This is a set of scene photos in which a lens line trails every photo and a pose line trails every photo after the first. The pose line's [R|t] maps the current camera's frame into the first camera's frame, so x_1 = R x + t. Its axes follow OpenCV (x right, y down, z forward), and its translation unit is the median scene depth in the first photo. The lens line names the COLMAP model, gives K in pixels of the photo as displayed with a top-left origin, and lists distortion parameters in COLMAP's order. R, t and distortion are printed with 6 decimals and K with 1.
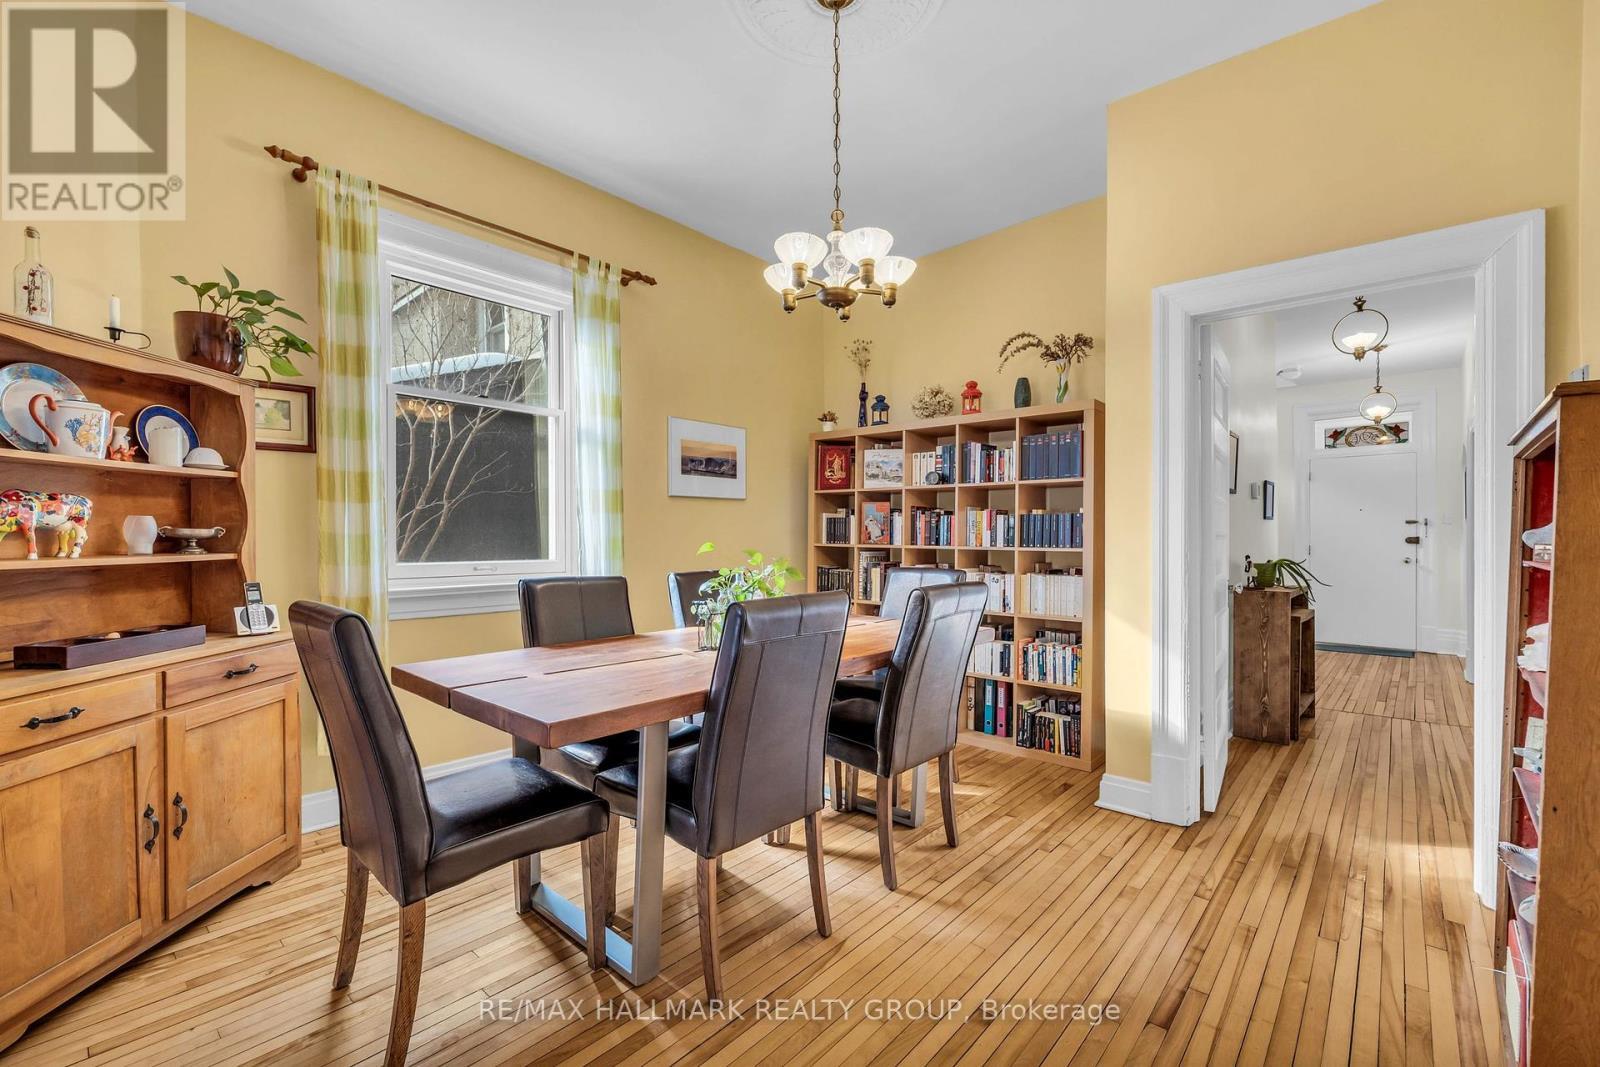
lens RADIAL K [[679.9, 0, 794.6], [0, 679.9, 539.9], [0, 0, 1]] dist [-0.000794, -0.000031]
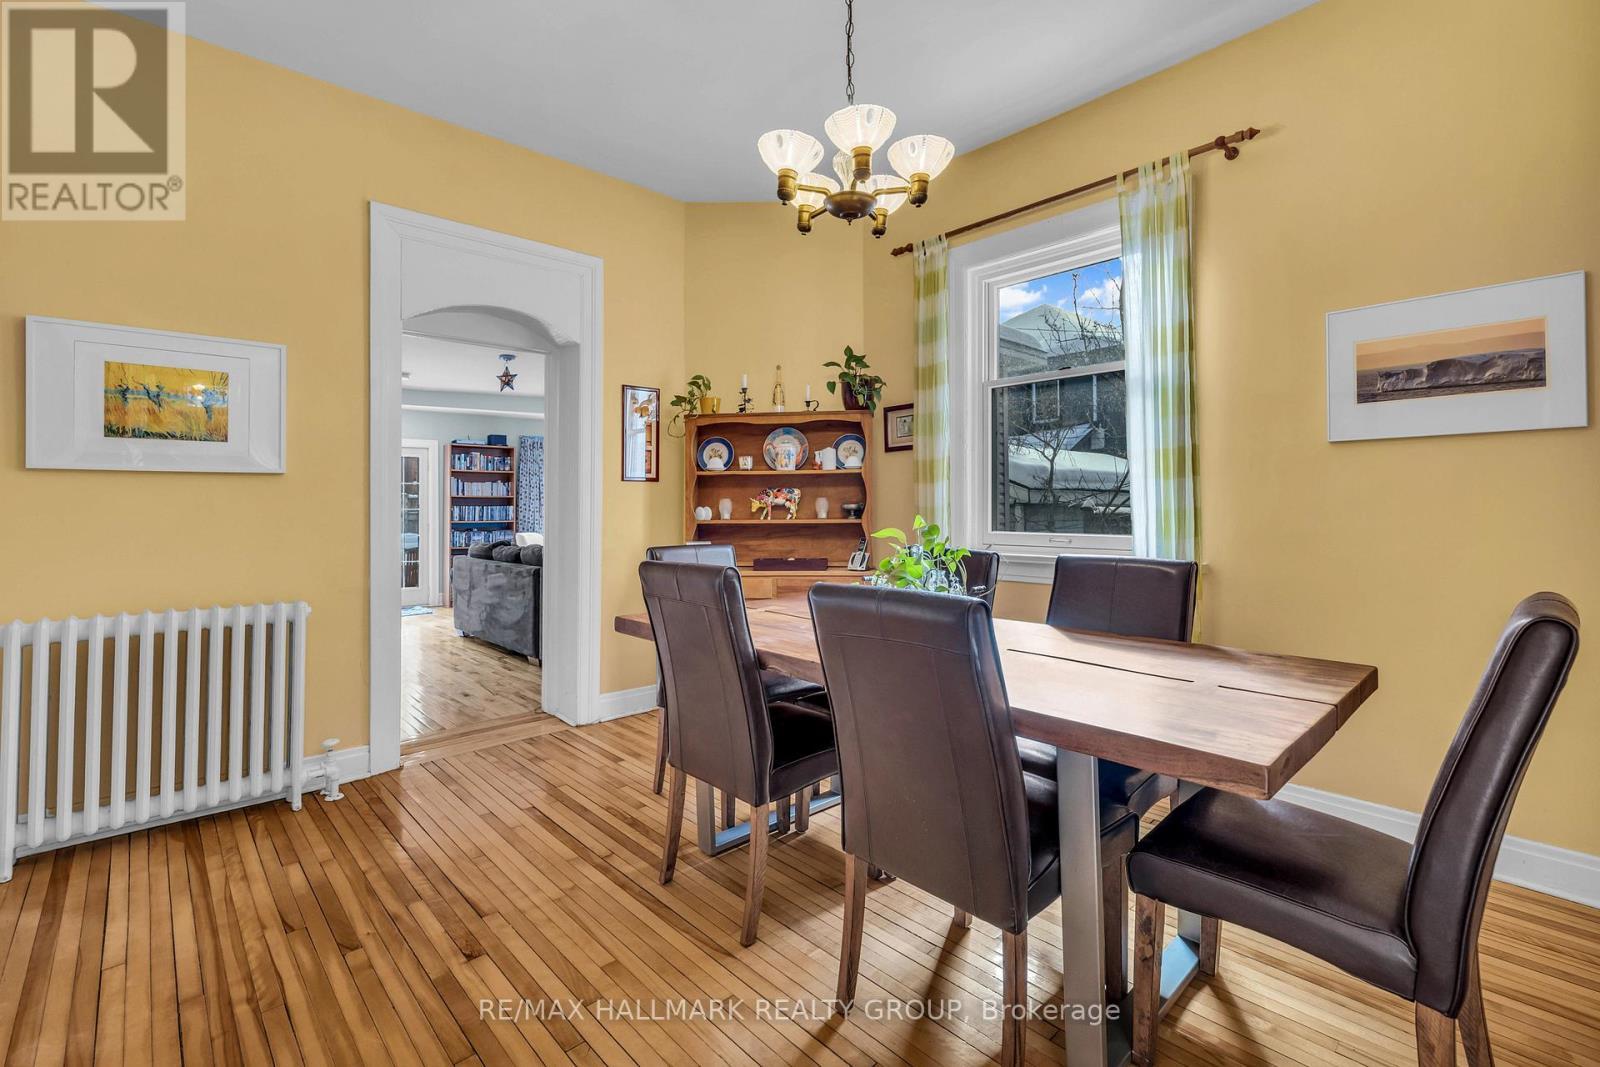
lens RADIAL K [[718.6, 0, 796.5], [0, 718.6, 494.3], [0, 0, 1]] dist [-0.000015, -0.000061]
pose [[-0.106972, -0.022014, -0.994018, 0.677104], [-0.005699, 0.999752, -0.021527, -0.002141], [0.994246, 0.003363, -0.107071, 0.782455]]
